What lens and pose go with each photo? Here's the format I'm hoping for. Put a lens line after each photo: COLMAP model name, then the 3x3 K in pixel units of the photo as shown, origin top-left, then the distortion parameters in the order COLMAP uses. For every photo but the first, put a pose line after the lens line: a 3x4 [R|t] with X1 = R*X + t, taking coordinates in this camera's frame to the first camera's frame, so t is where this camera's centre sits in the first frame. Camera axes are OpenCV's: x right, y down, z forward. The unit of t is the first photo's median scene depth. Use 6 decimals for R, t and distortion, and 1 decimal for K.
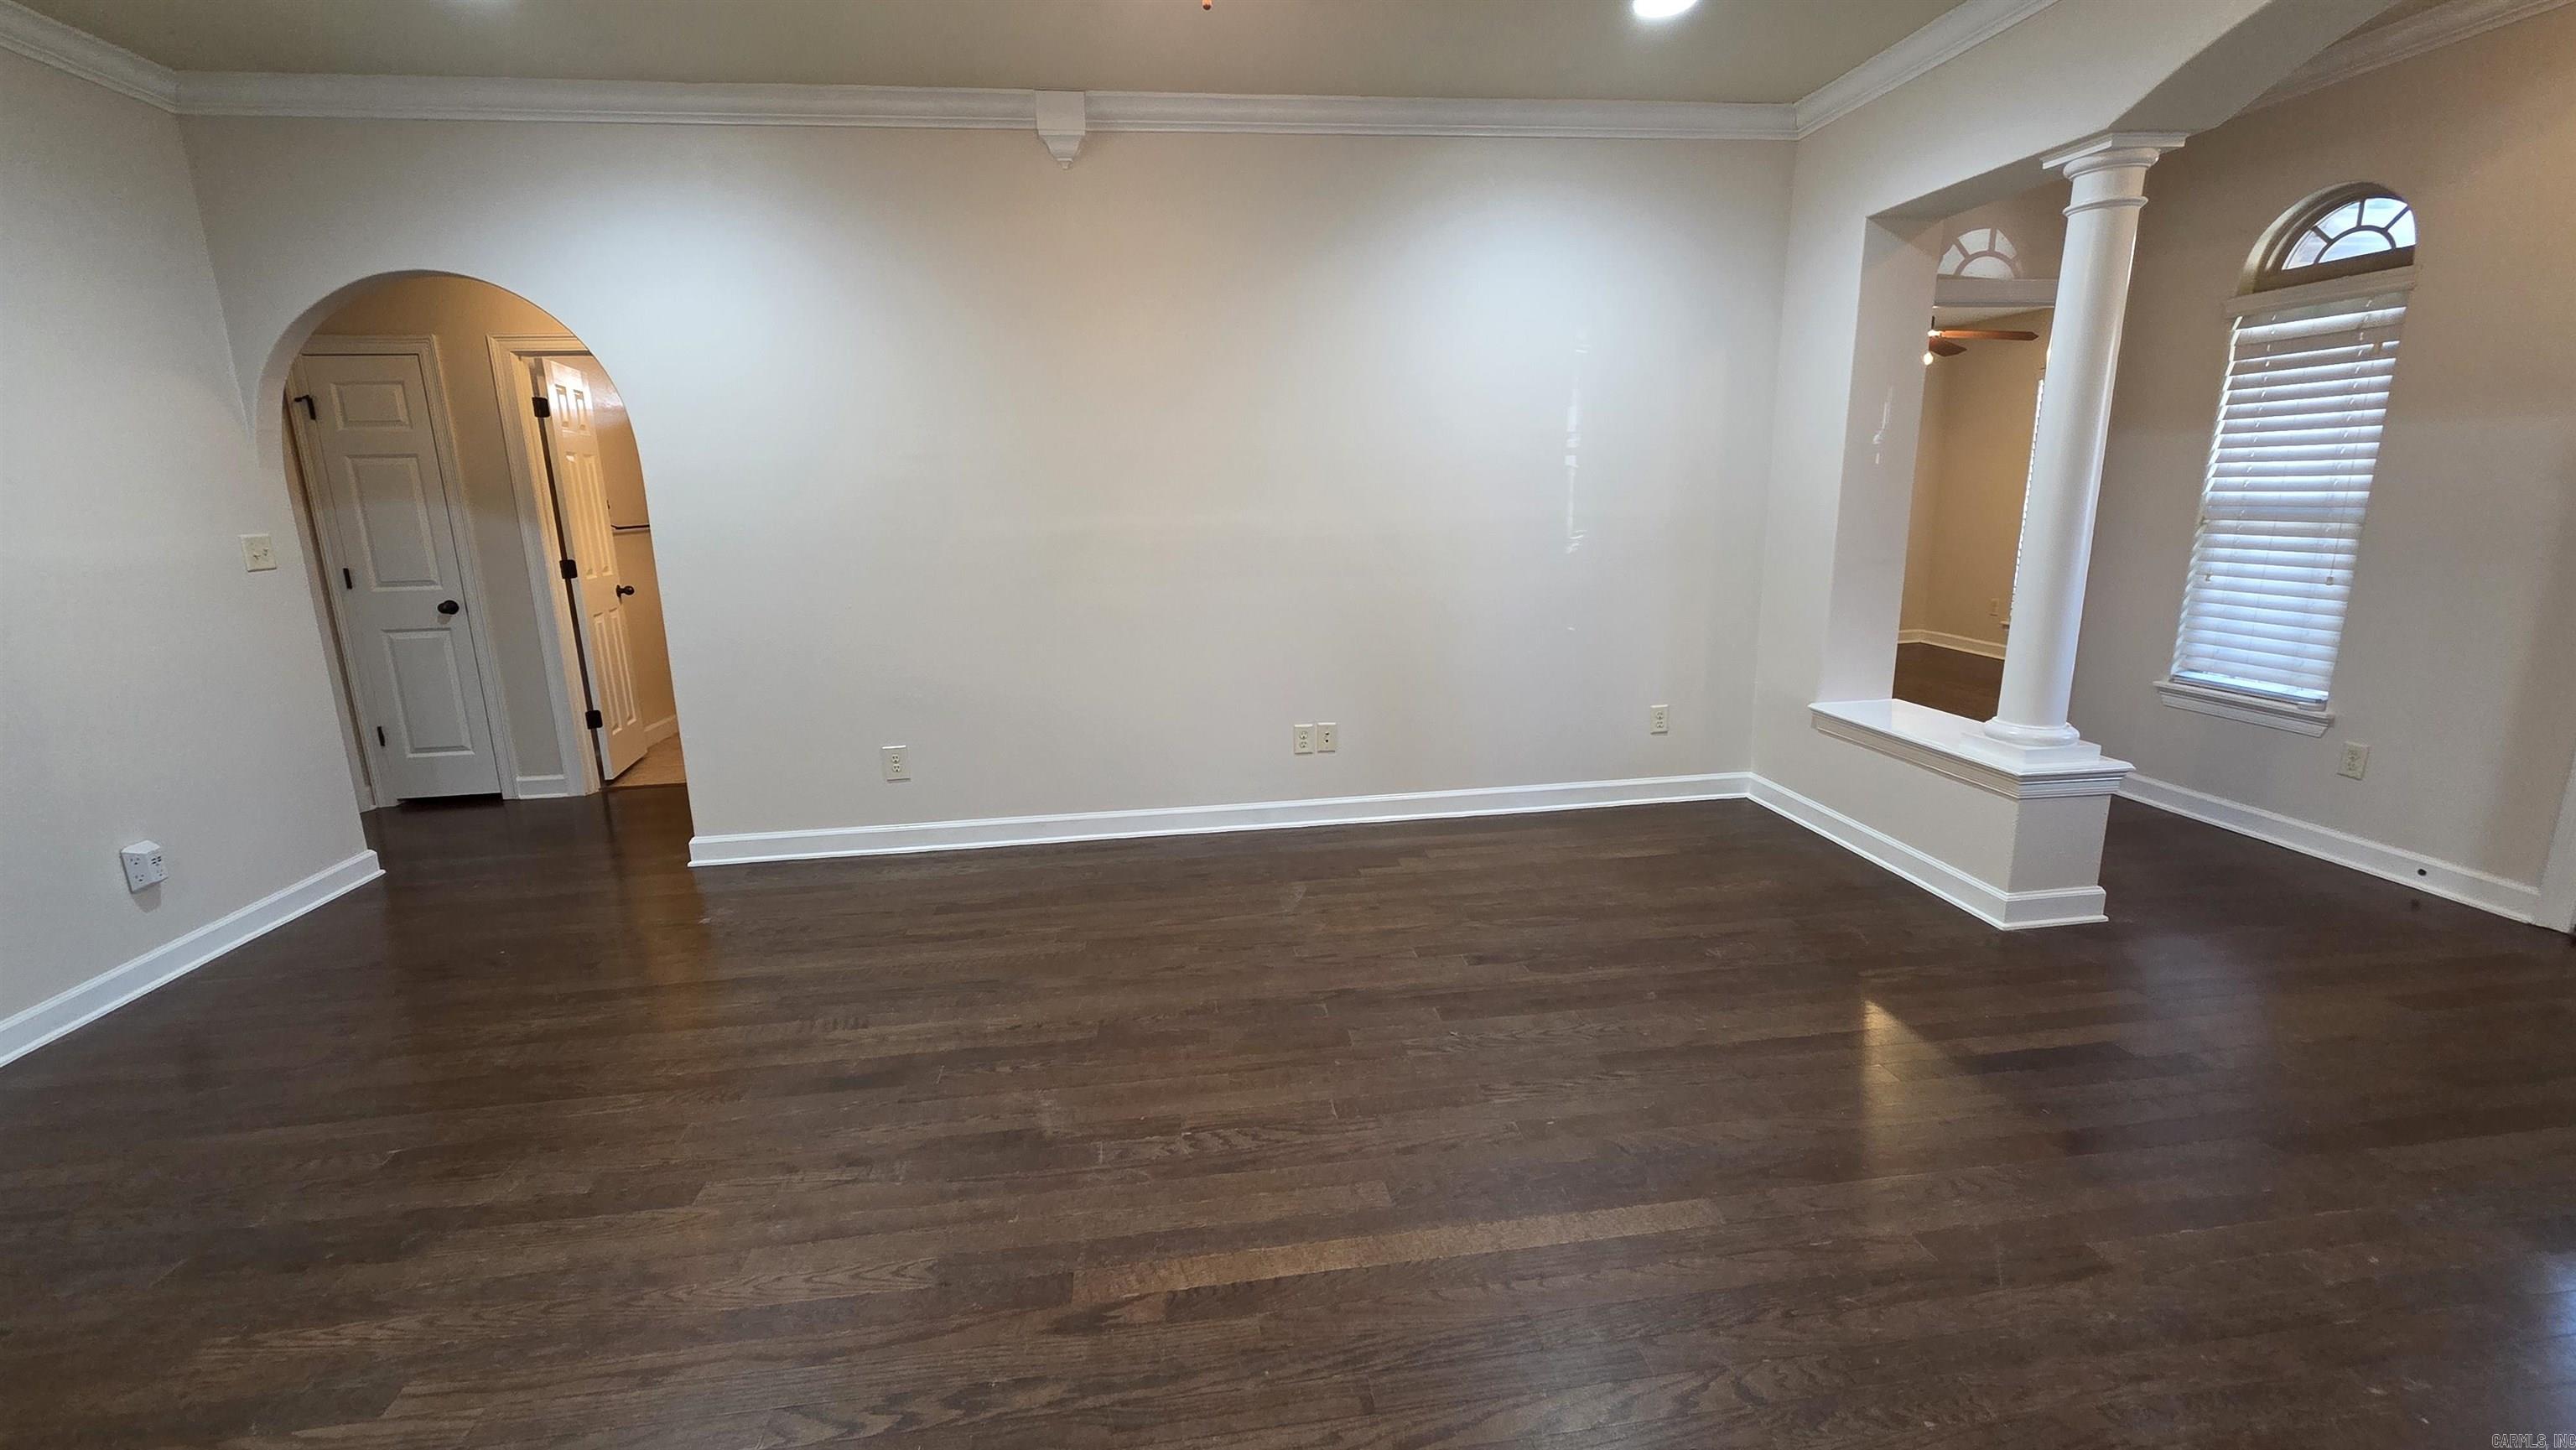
lens RADIAL K [[1050.4, 0, 1288.4], [0, 1050.4, 714.9], [0, 0, 1]] dist [0.001590, -0.000108]
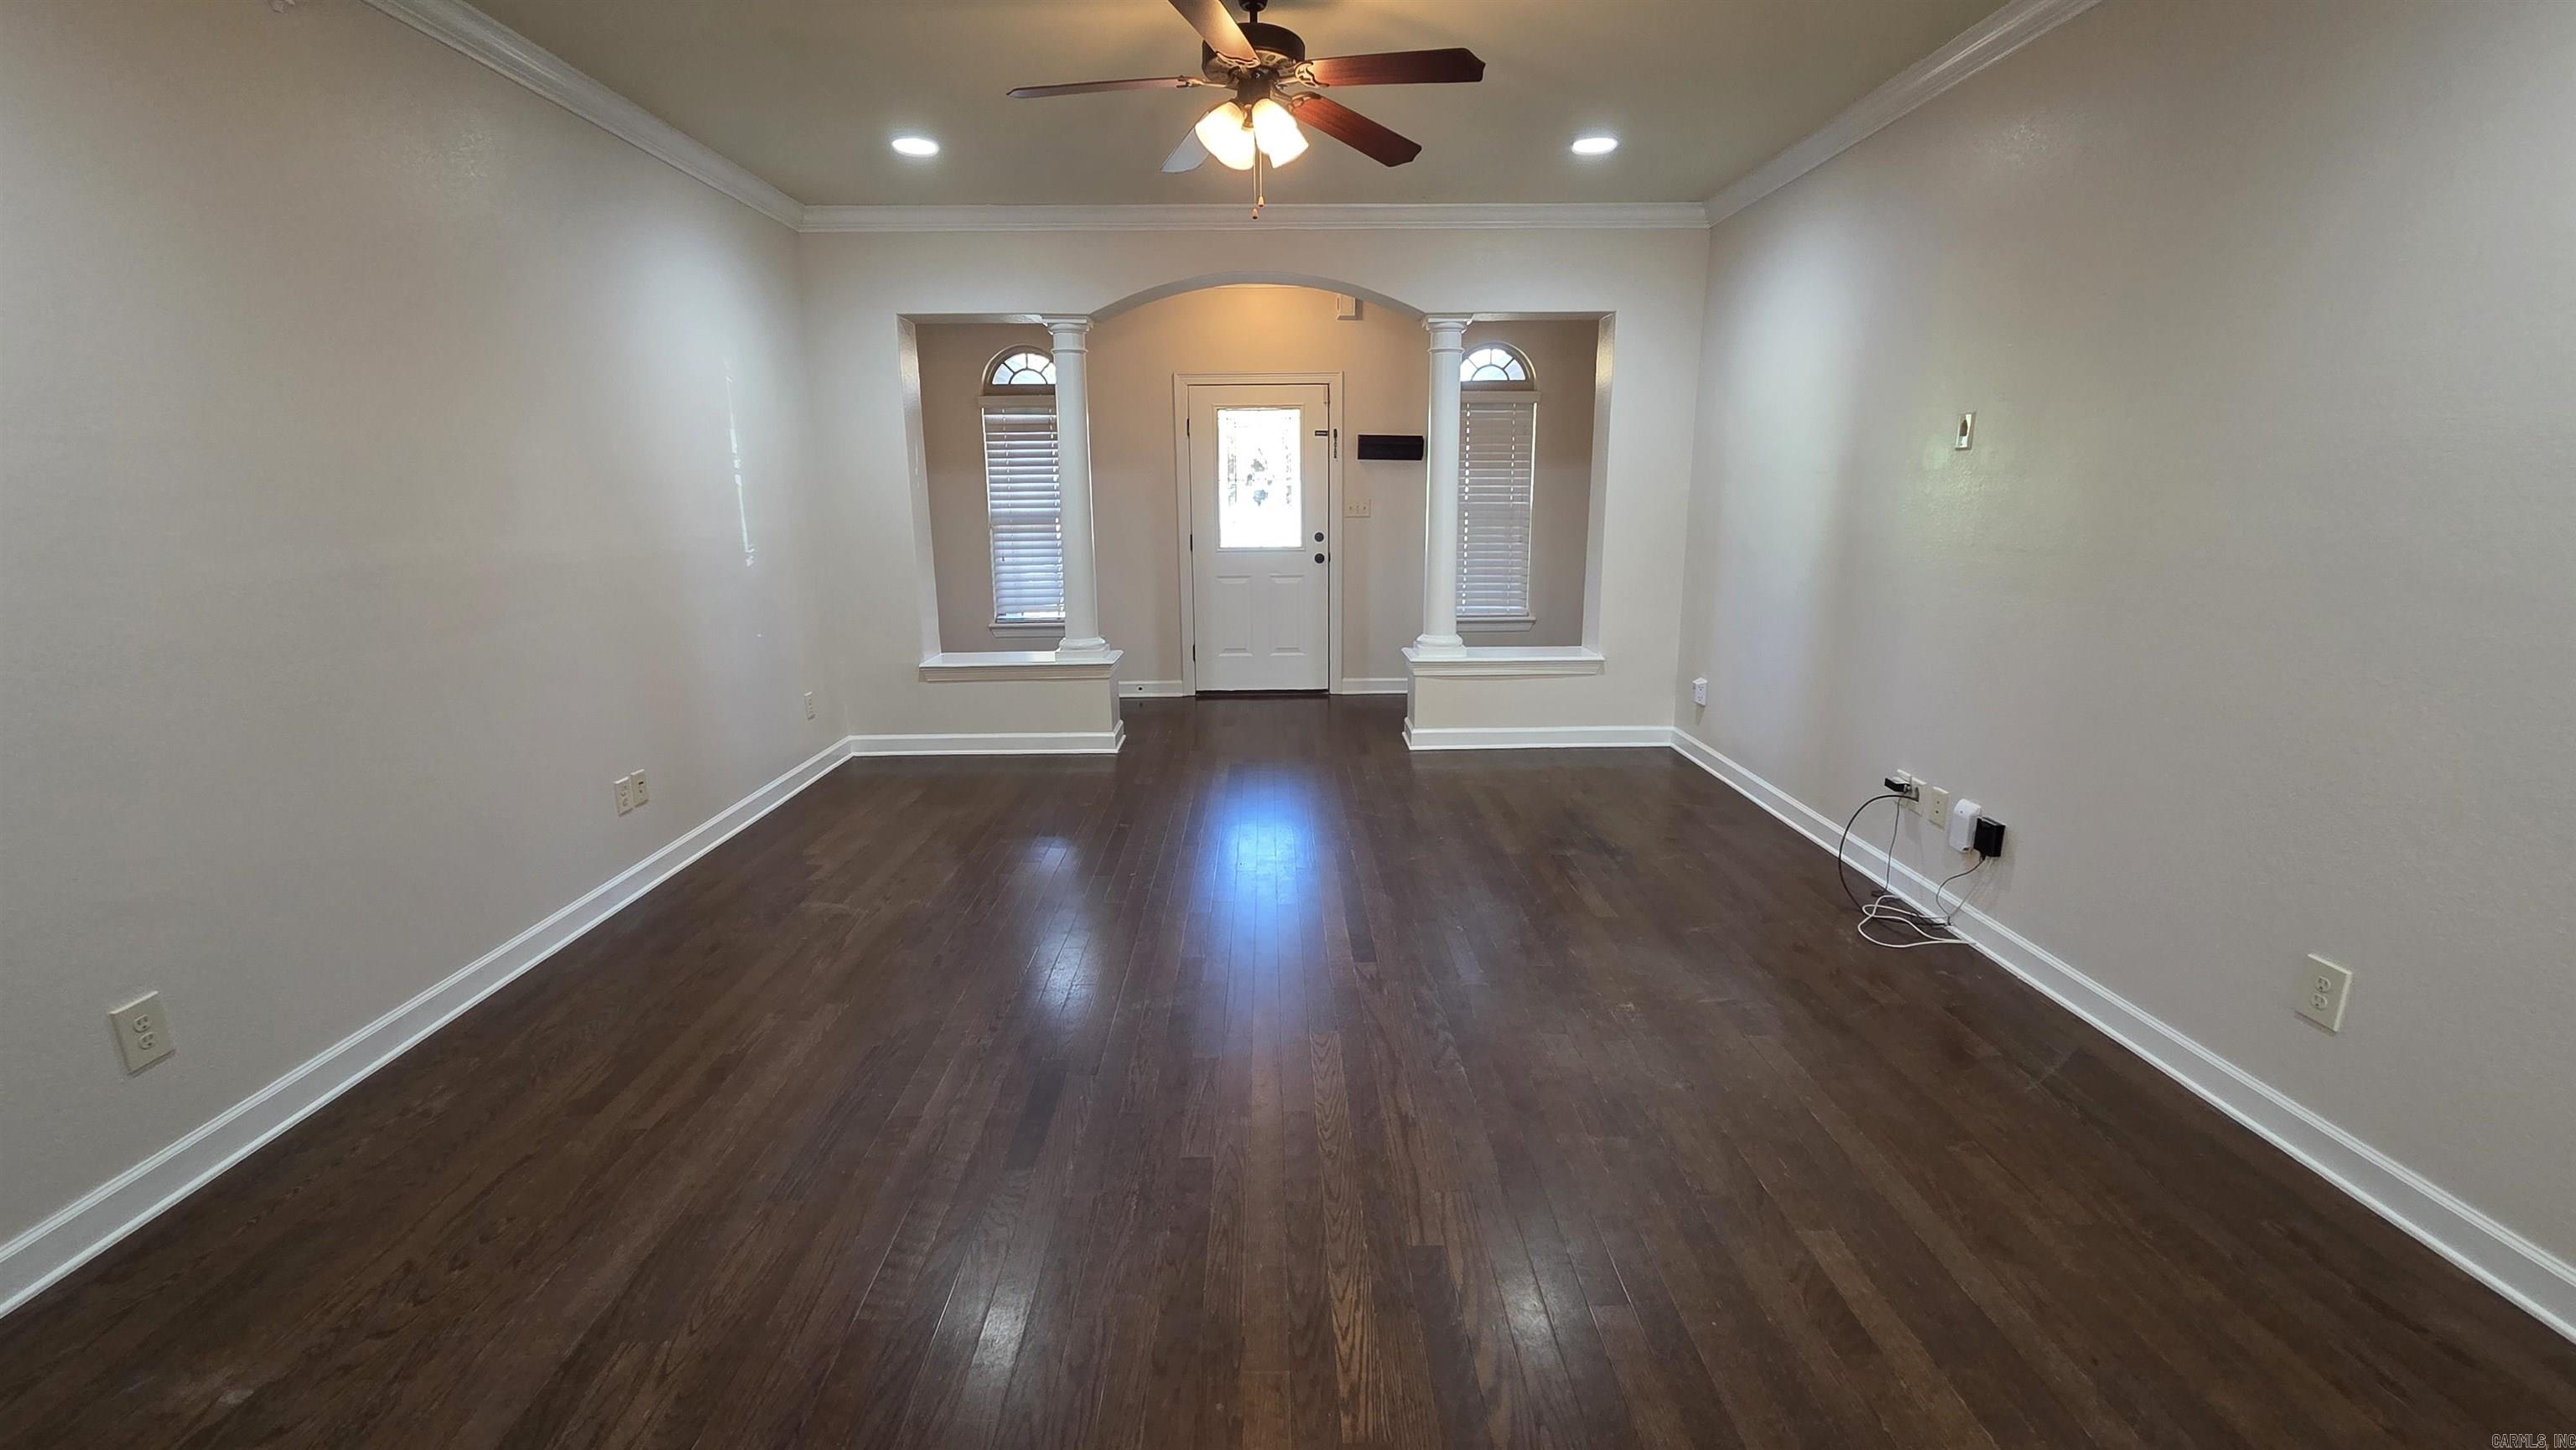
lens RADIAL K [[1050.4, 0, 1290.7], [0, 1050.4, 713.4], [0, 0, 1]] dist [0.001590, -0.000108]
pose [[0.107850, -0.189880, 0.975866, -0.924498], [0.217846, 0.962249, 0.163155, -0.077834], [-0.970006, 0.194992, 0.145144, 0.412239]]
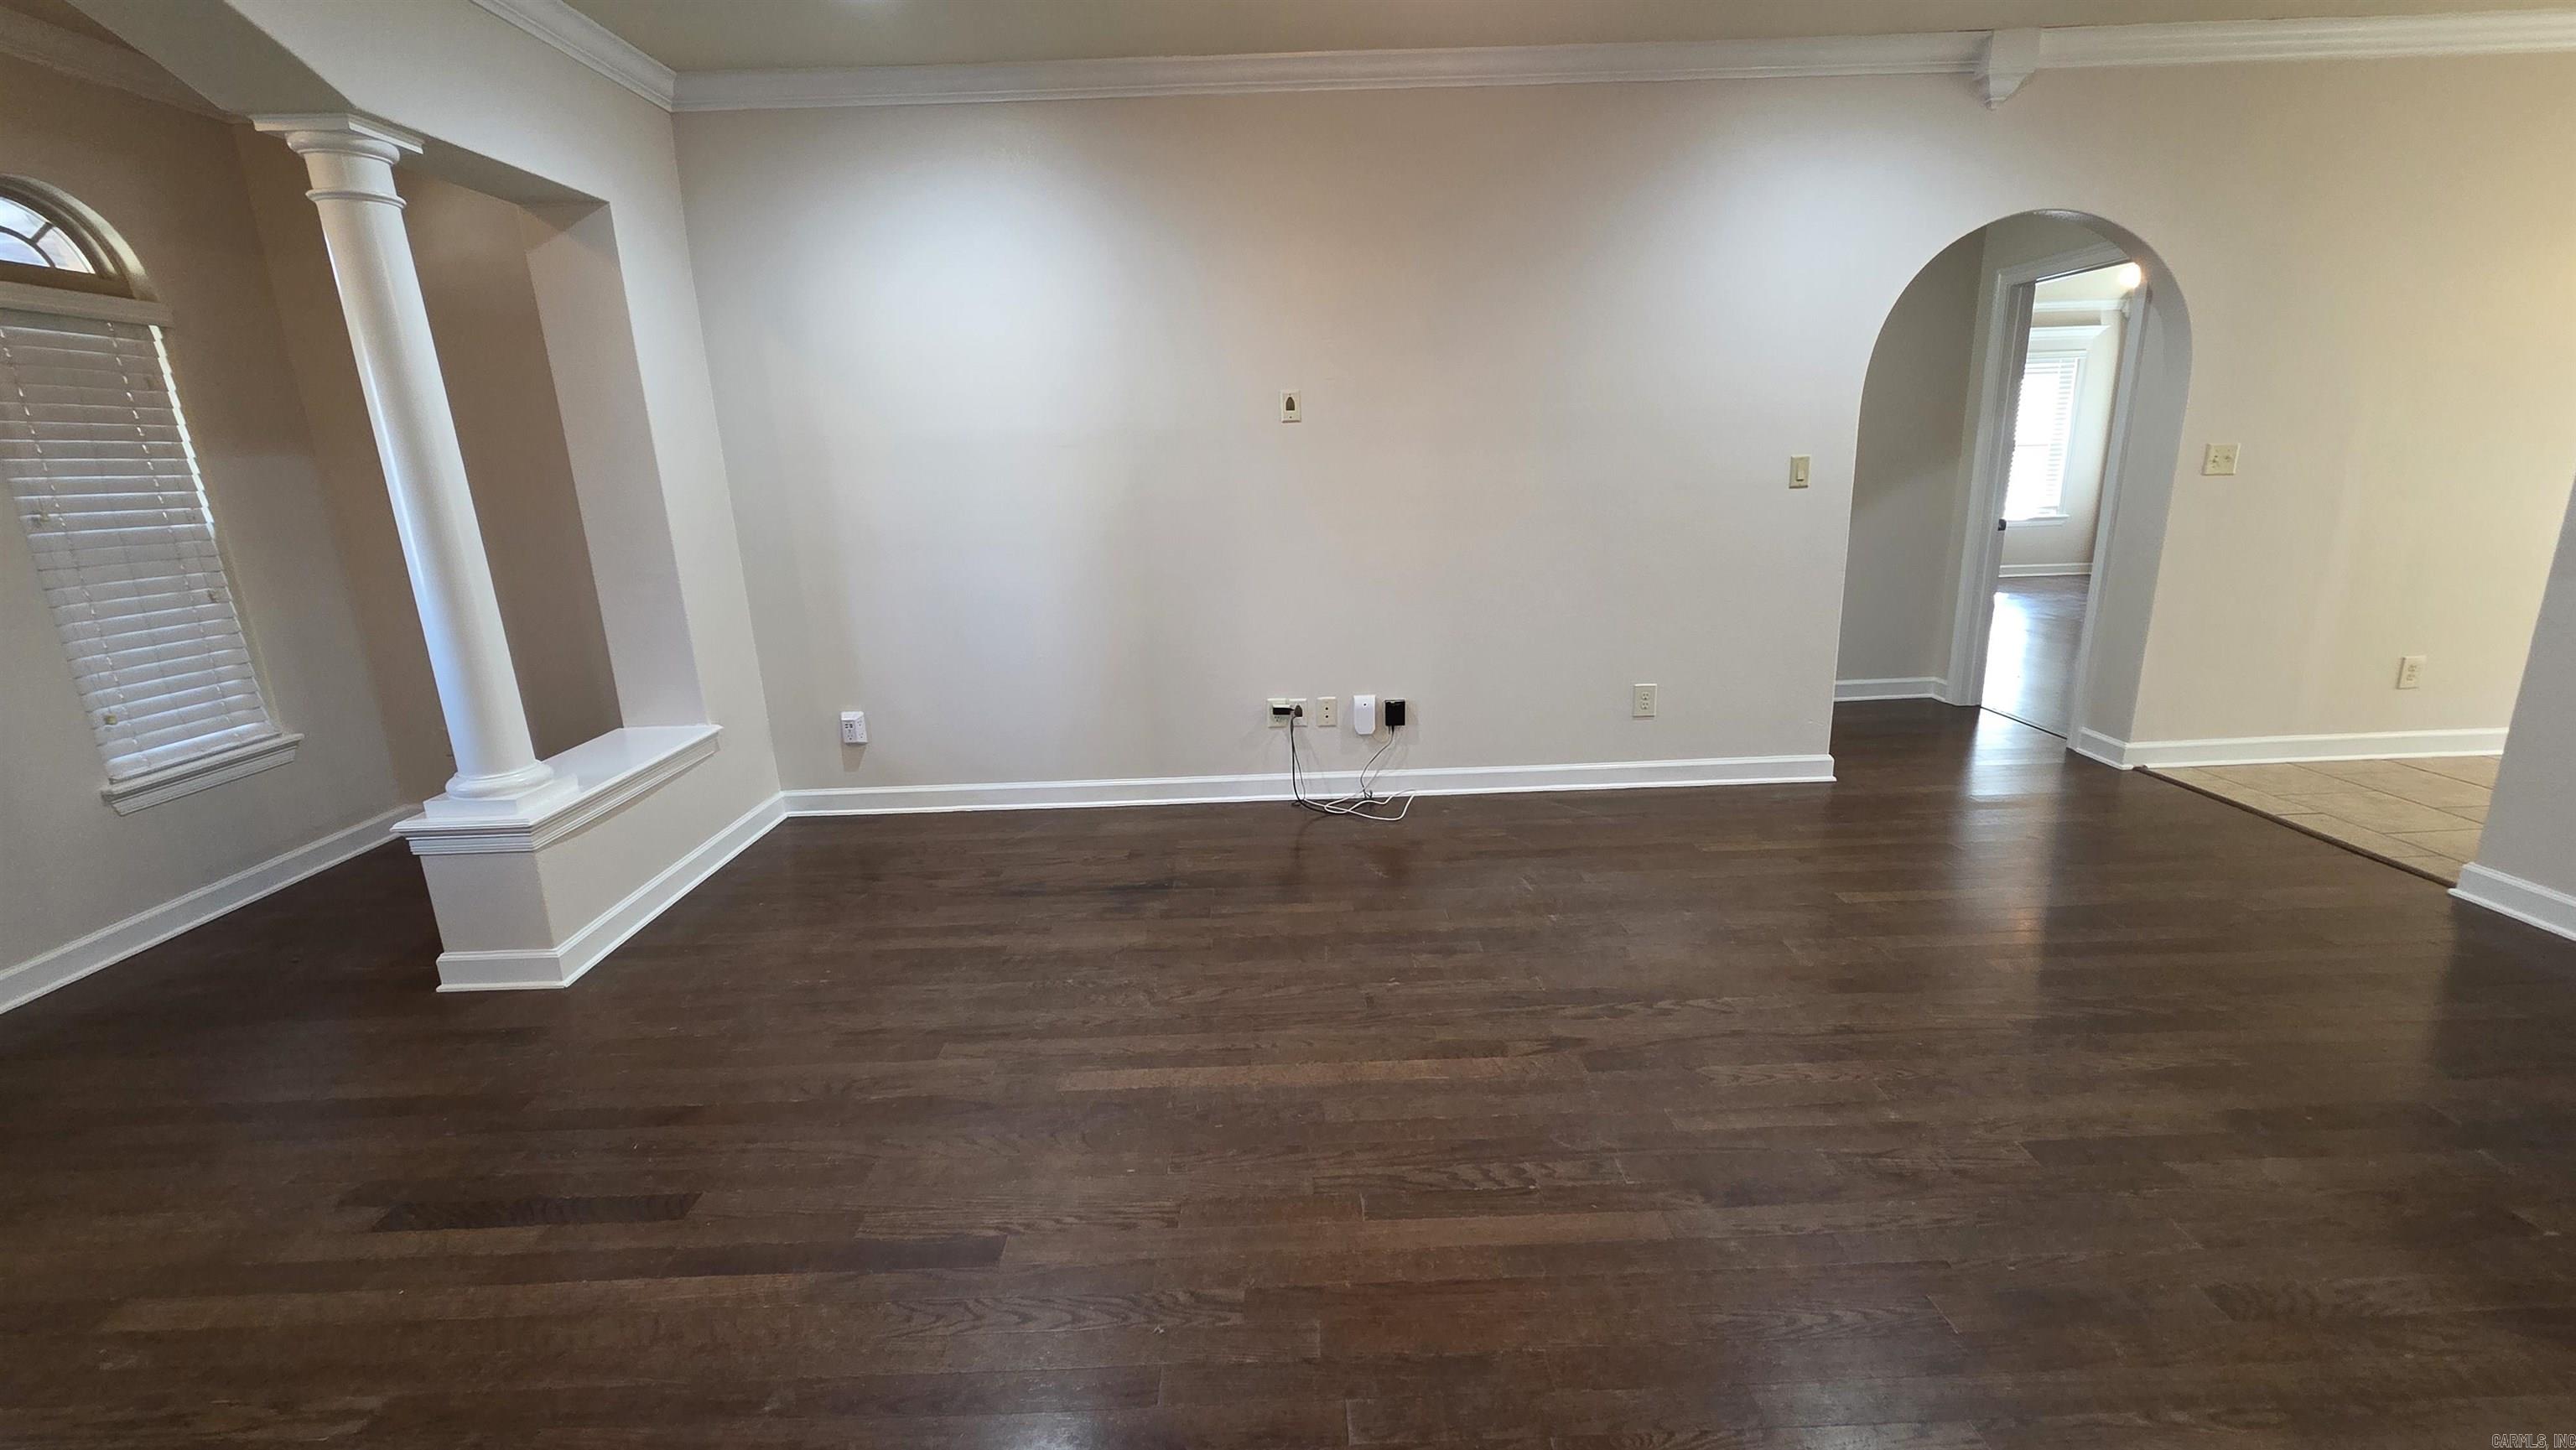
lens RADIAL K [[1050.4, 0, 1285.1], [0, 1050.4, 714.8], [0, 0, 1]] dist [0.001590, -0.000108]
pose [[-0.991626, 0.027527, 0.126177, -0.007838], [0.081039, 0.893350, 0.441993, -0.242723], [-0.100554, 0.448517, -0.888100, 1.080963]]
